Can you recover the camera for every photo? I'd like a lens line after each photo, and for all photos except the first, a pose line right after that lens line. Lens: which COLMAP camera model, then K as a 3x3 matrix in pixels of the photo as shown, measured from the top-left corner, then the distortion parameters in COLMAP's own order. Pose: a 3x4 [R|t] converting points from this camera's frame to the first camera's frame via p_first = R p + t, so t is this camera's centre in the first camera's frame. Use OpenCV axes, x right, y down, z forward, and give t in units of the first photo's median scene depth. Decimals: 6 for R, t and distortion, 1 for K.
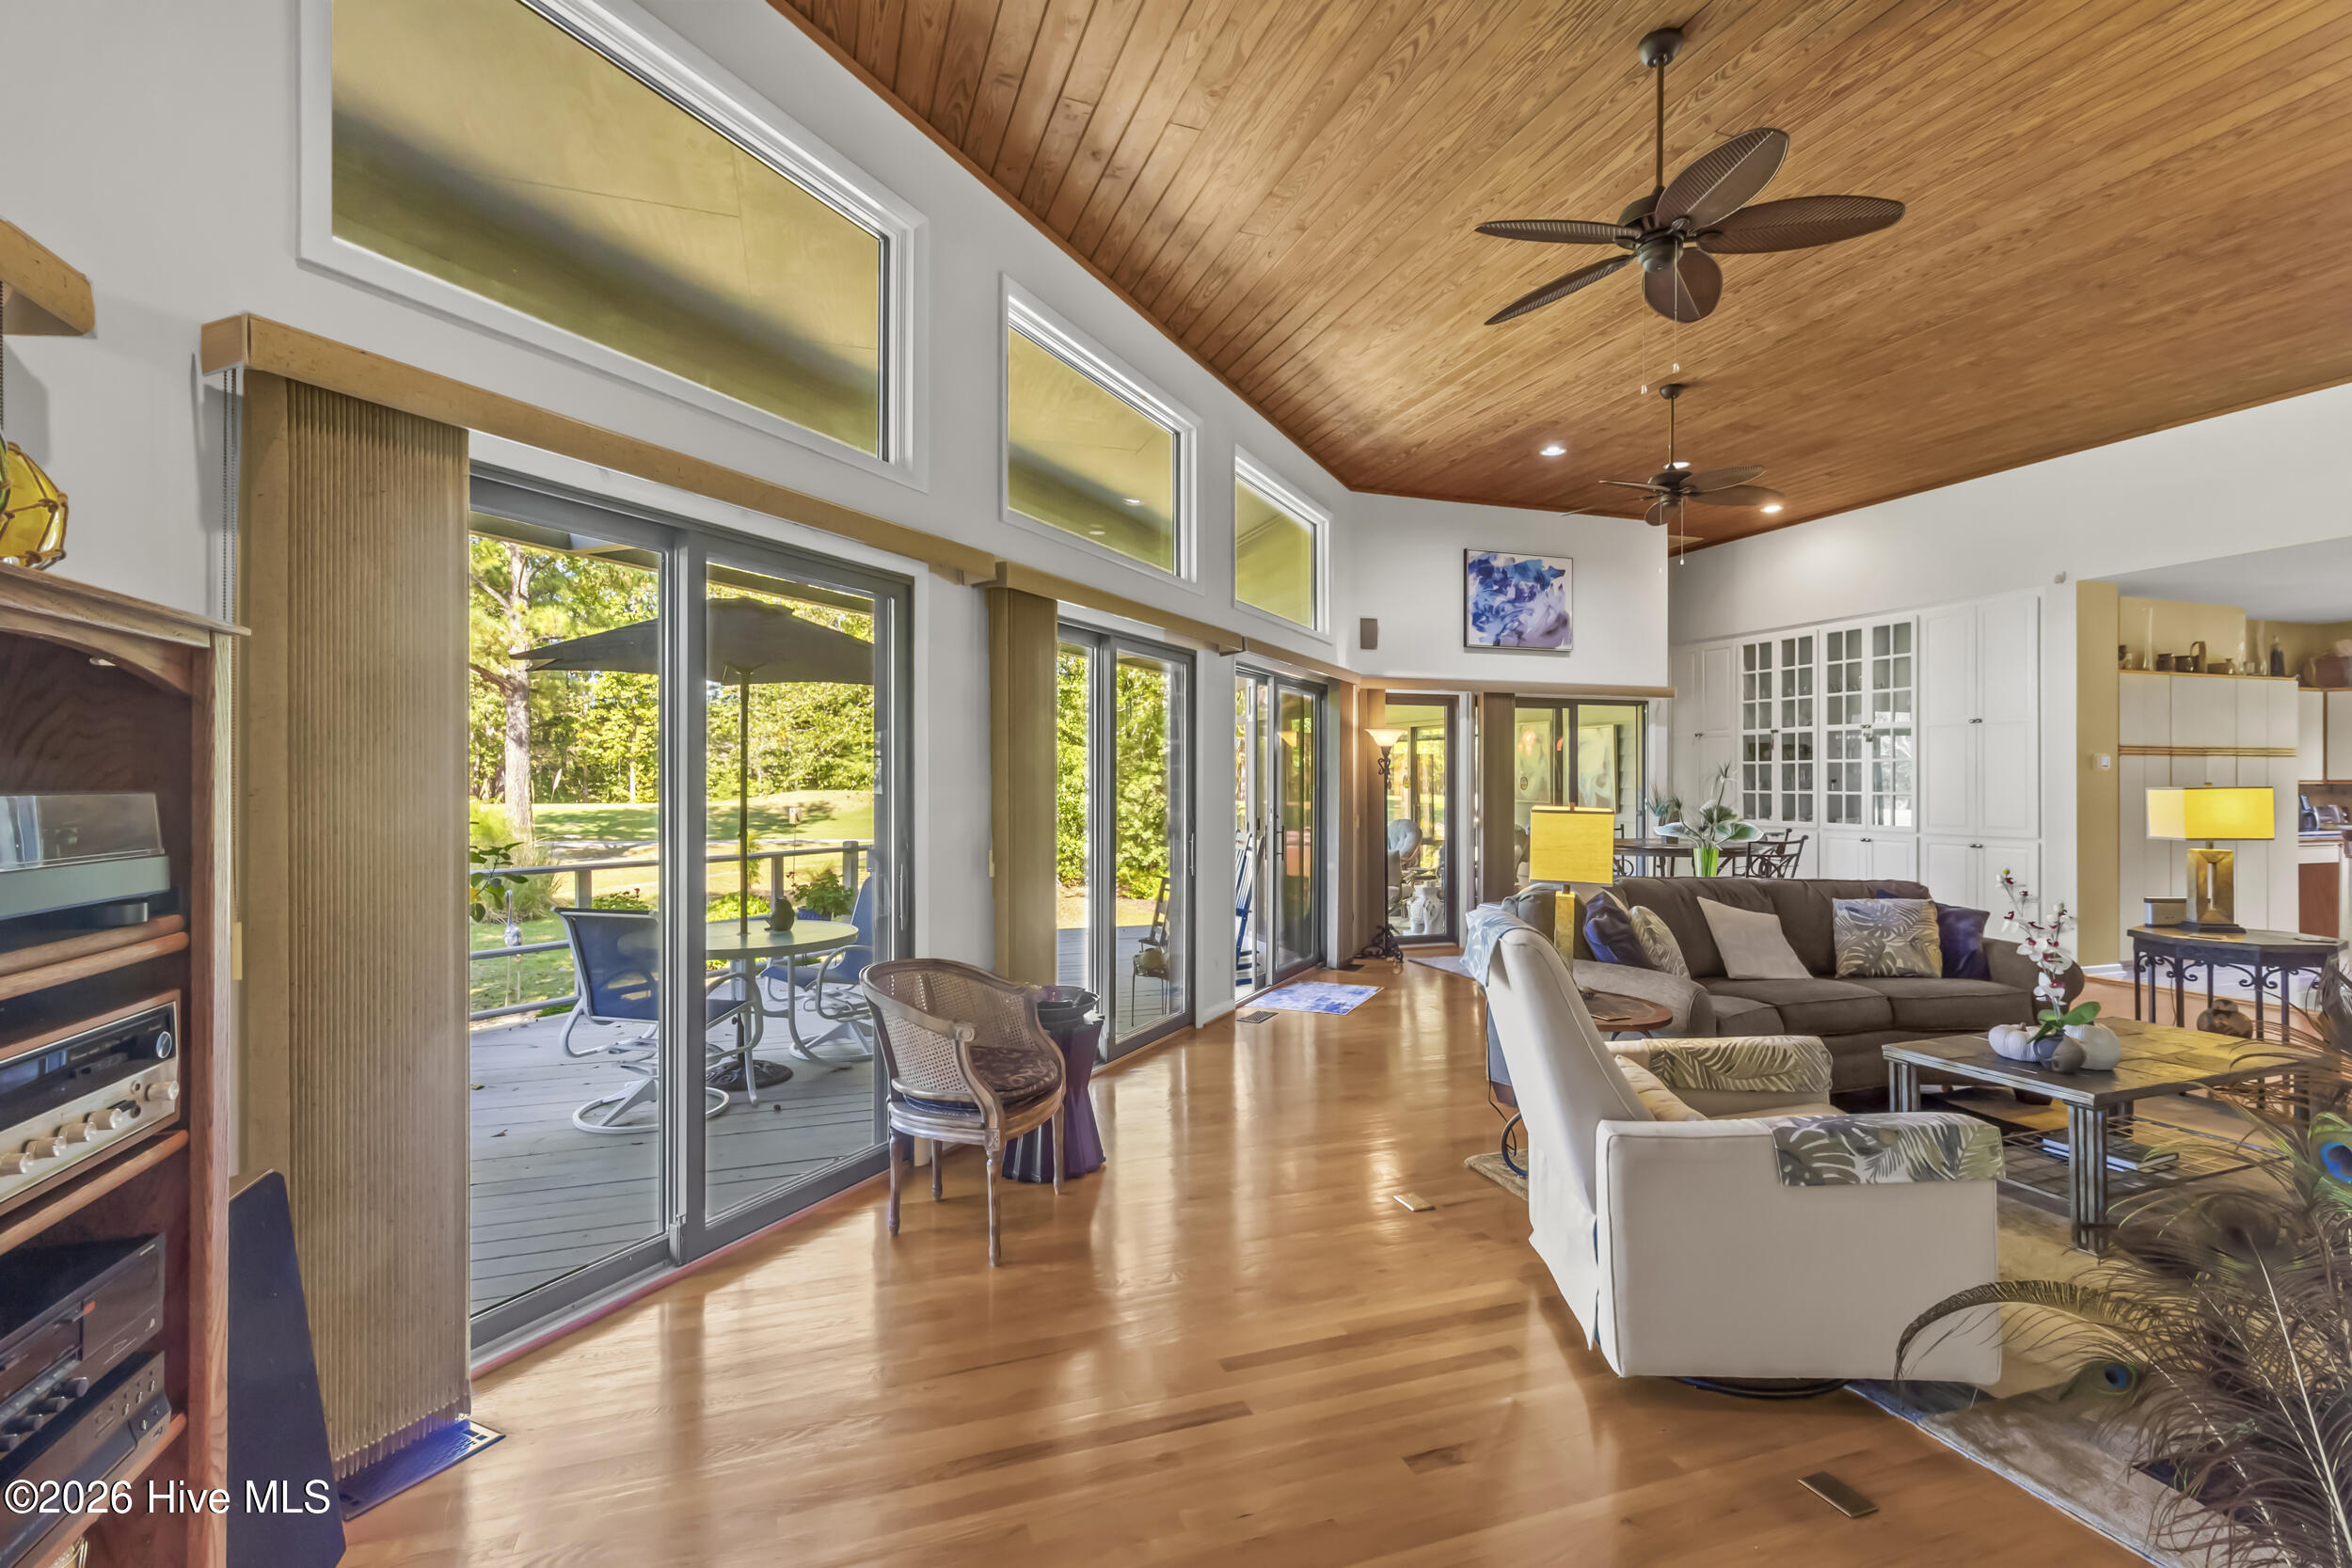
lens RADIAL K [[1091.9, 0, 1177.6], [0, 1091.9, 789.8], [0, 0, 1]] dist [0.000409, -0.000107]
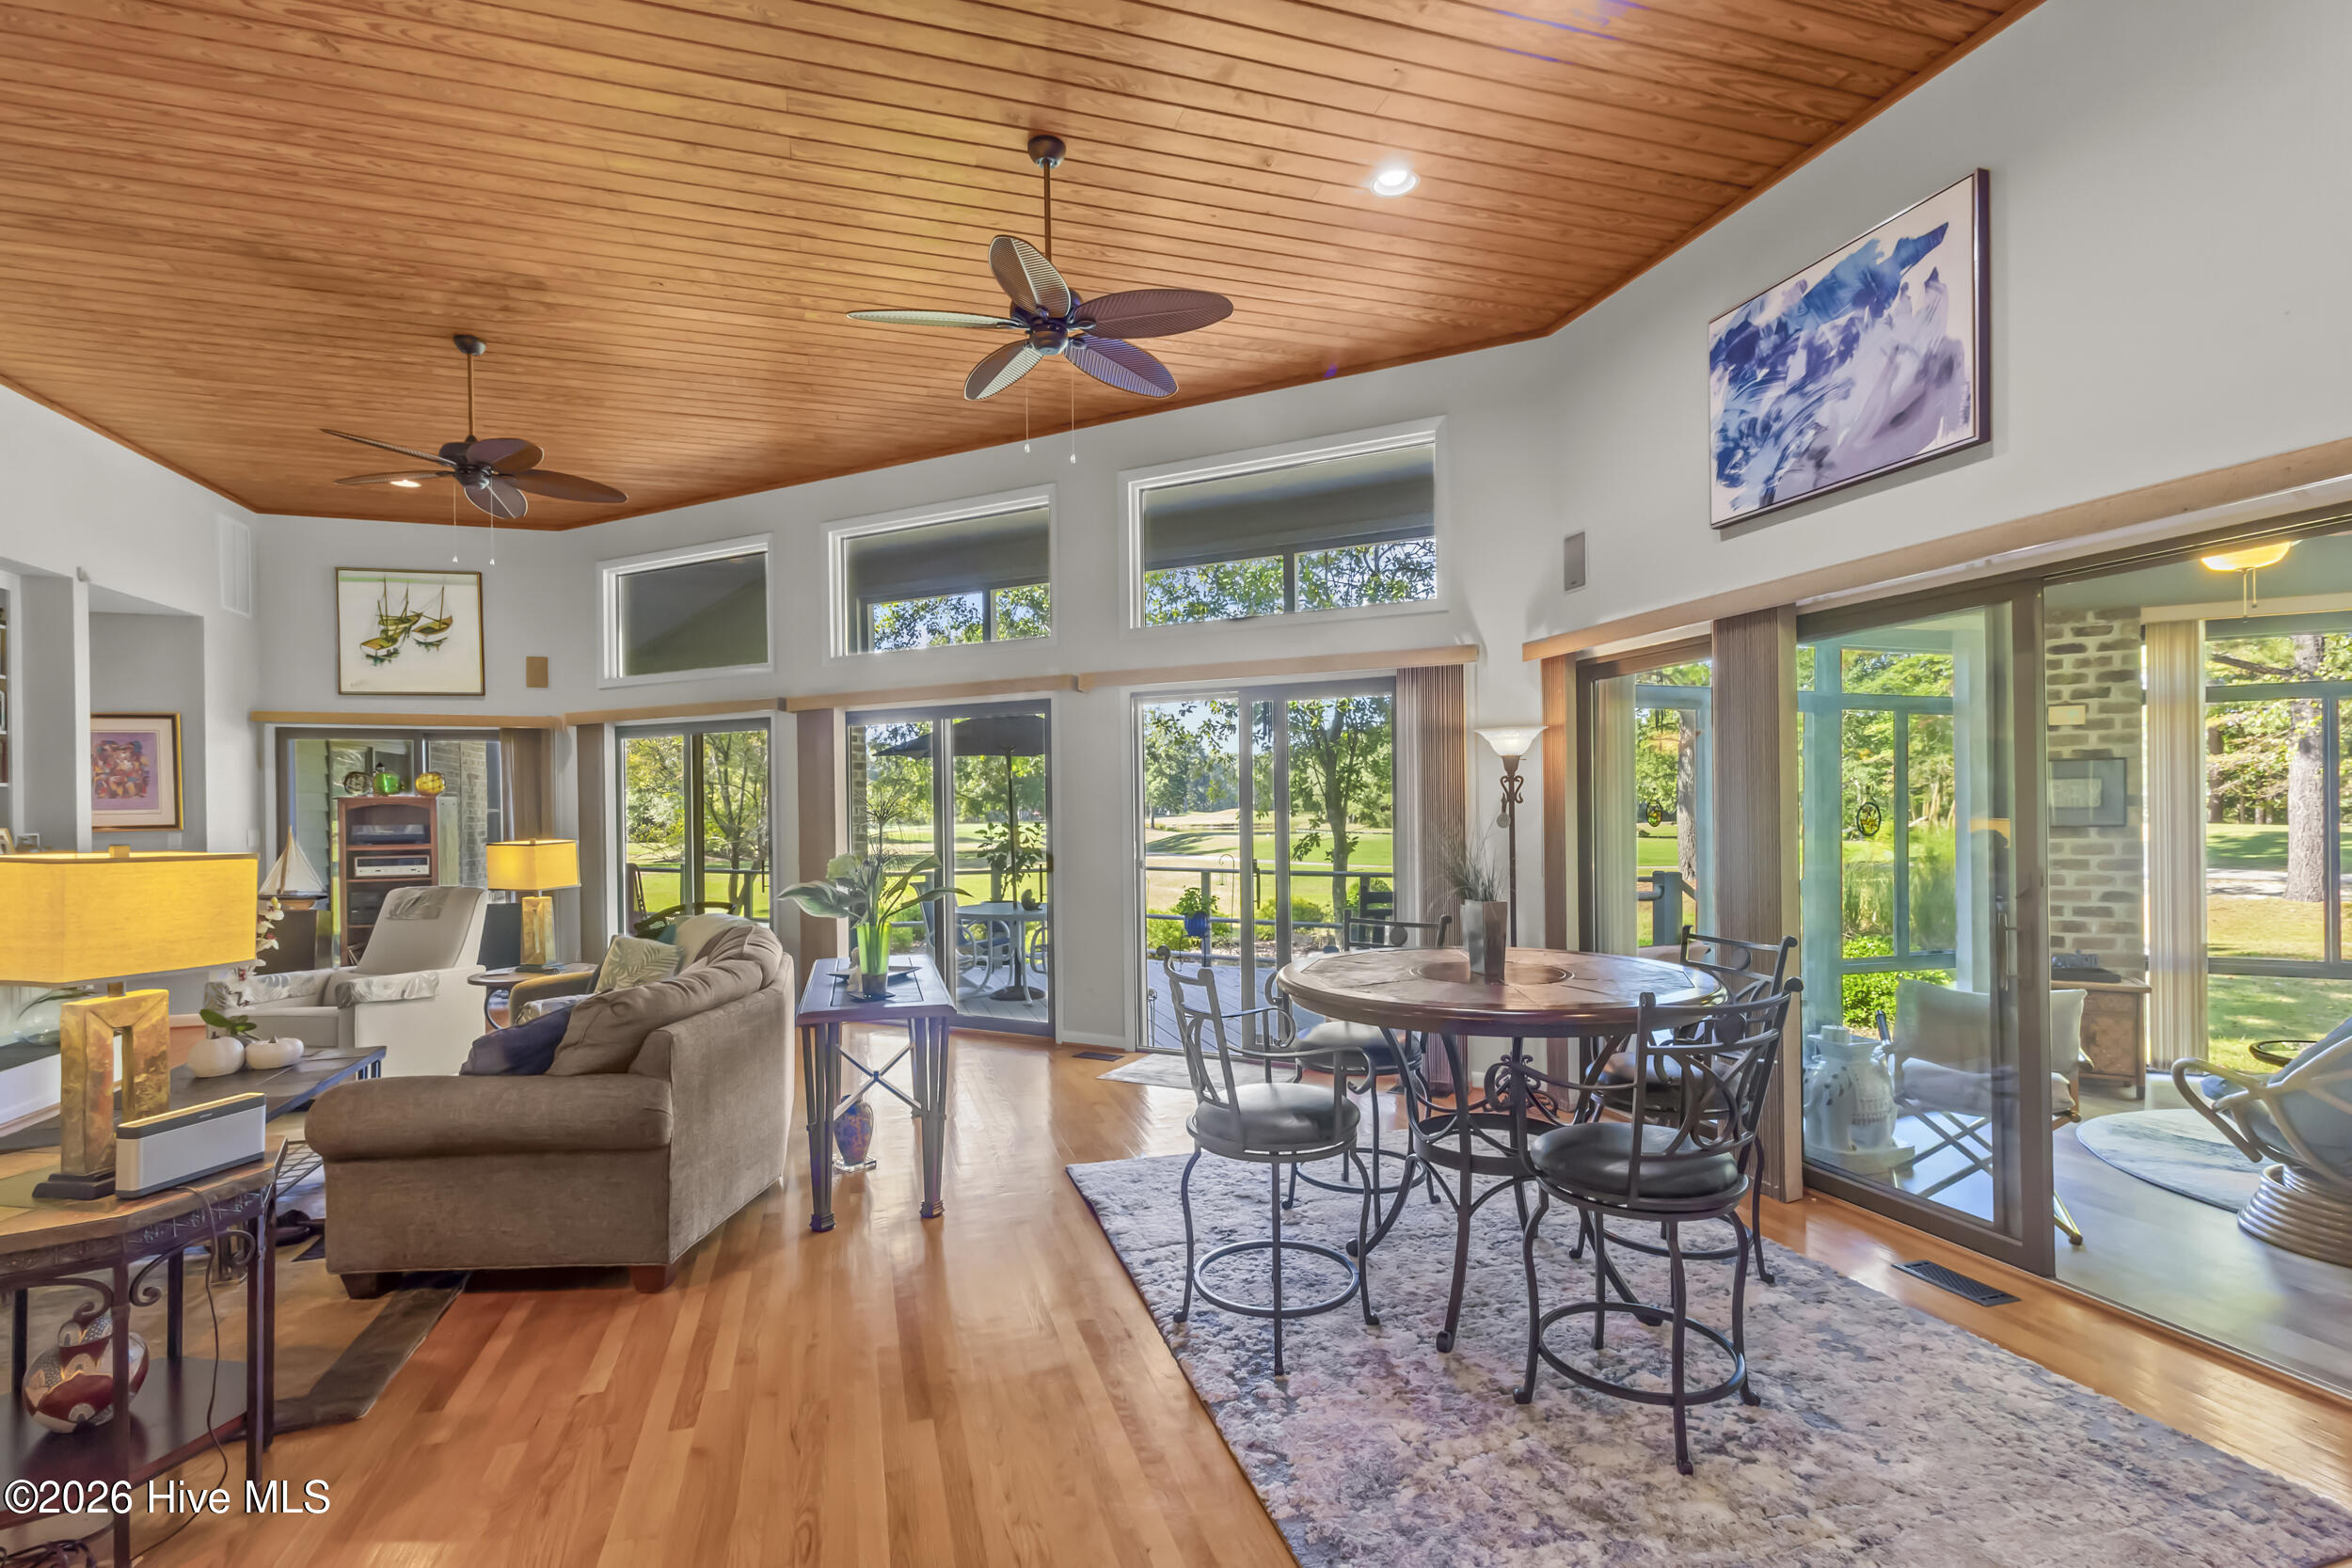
lens RADIAL K [[1102.3, 0, 1195.5], [0, 1102.3, 813.2], [0, 0, 1]] dist [0.001028, 0.000492]
pose [[-0.029868, 0.003516, -0.999548, 0.743507], [0.006670, 0.999972, 0.003319, -0.010845], [0.999532, -0.006568, -0.029891, 0.782796]]
